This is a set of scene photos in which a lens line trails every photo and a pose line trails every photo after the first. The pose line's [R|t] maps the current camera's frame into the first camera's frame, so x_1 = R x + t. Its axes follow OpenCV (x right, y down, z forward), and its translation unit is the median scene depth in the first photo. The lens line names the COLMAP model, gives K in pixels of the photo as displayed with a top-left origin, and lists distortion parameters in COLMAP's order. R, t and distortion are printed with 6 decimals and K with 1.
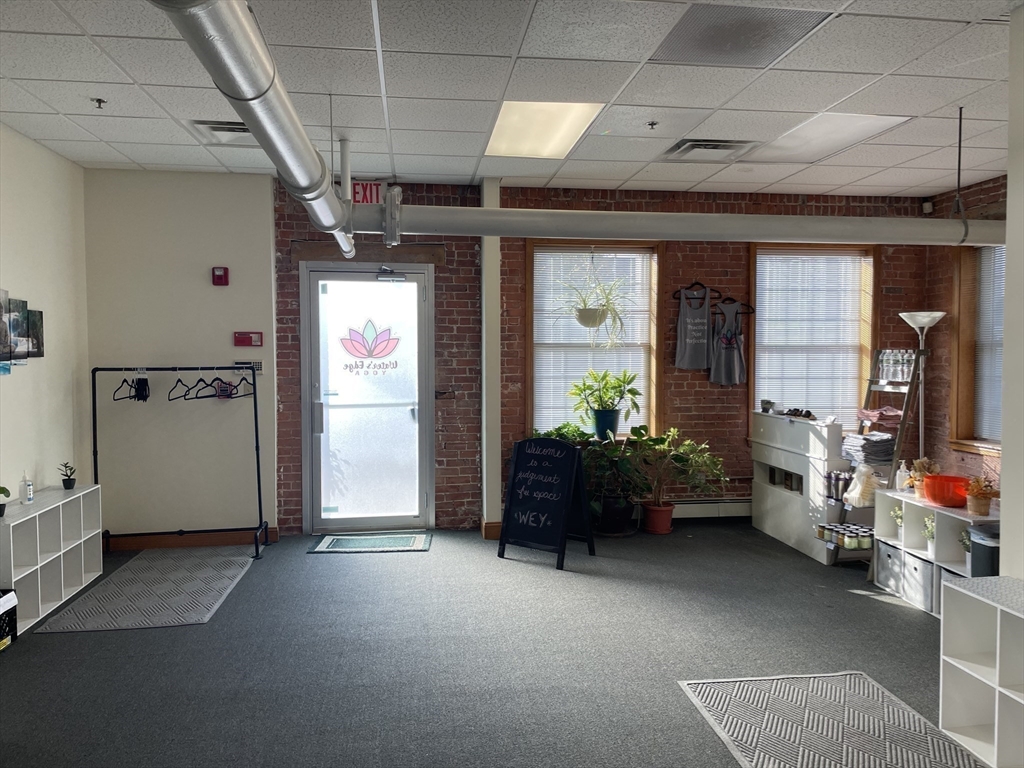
lens RADIAL K [[769.0, 0, 519.3], [0, 769.0, 382.6], [0, 0, 1]] dist [0.094221, -0.119908]
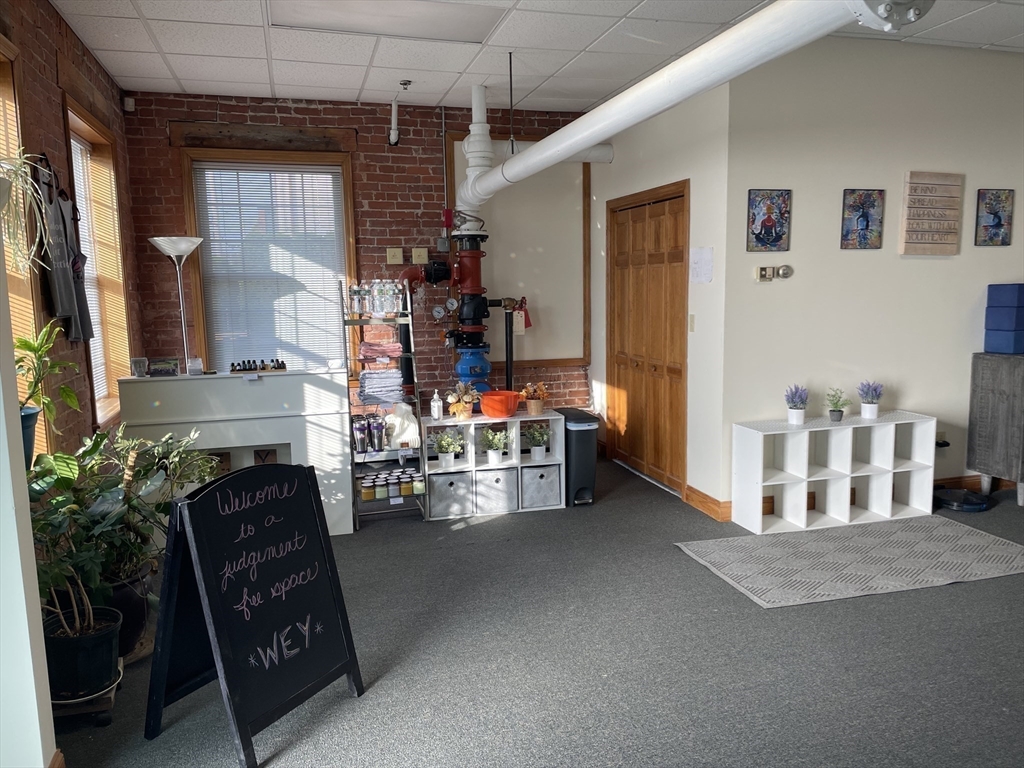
lens RADIAL K [[769.0, 0, 513.4], [0, 769.0, 382.3], [0, 0, 1]] dist [0.094221, -0.119908]
pose [[-0.139865, -0.123547, 0.982433, -0.485208], [0.058710, 0.989405, 0.132782, -0.034630], [-0.988428, 0.076251, -0.131130, 1.006601]]
